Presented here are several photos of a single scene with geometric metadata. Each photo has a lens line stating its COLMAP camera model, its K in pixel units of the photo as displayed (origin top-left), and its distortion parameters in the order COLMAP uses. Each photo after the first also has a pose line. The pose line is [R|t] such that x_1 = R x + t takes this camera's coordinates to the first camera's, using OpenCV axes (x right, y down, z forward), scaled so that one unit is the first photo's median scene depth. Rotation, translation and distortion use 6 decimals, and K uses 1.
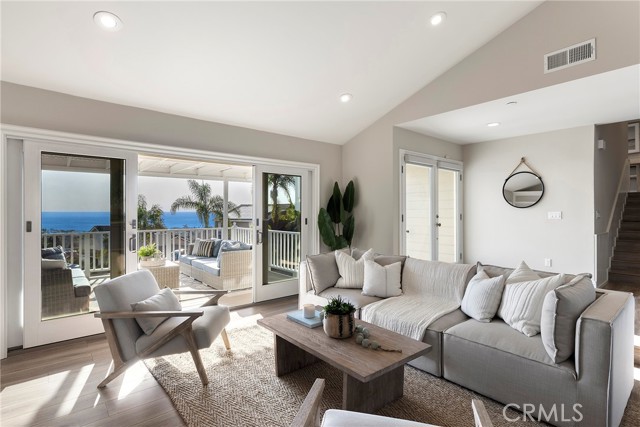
lens RADIAL K [[324.4, 0, 319.2], [0, 324.4, 213.7], [0, 0, 1]] dist [0.002202, -0.001488]
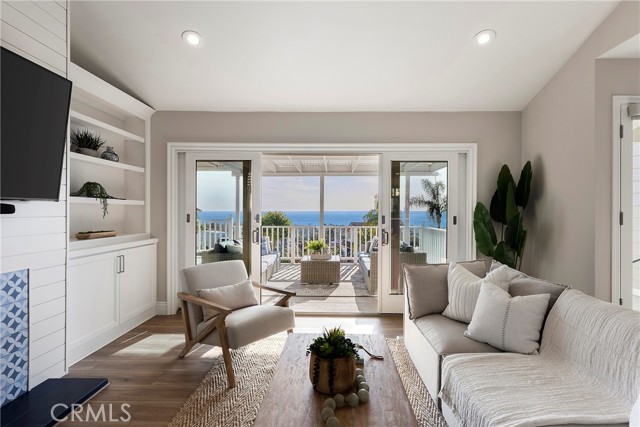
lens RADIAL K [[324.4, 0, 314.9], [0, 324.4, 213.6], [0, 0, 1]] dist [0.002202, -0.001488]
pose [[0.754792, 0.009172, -0.655900, 0.235427], [-0.007151, 0.999958, 0.005754, 0.006391], [0.655926, 0.000347, 0.754825, 0.234746]]
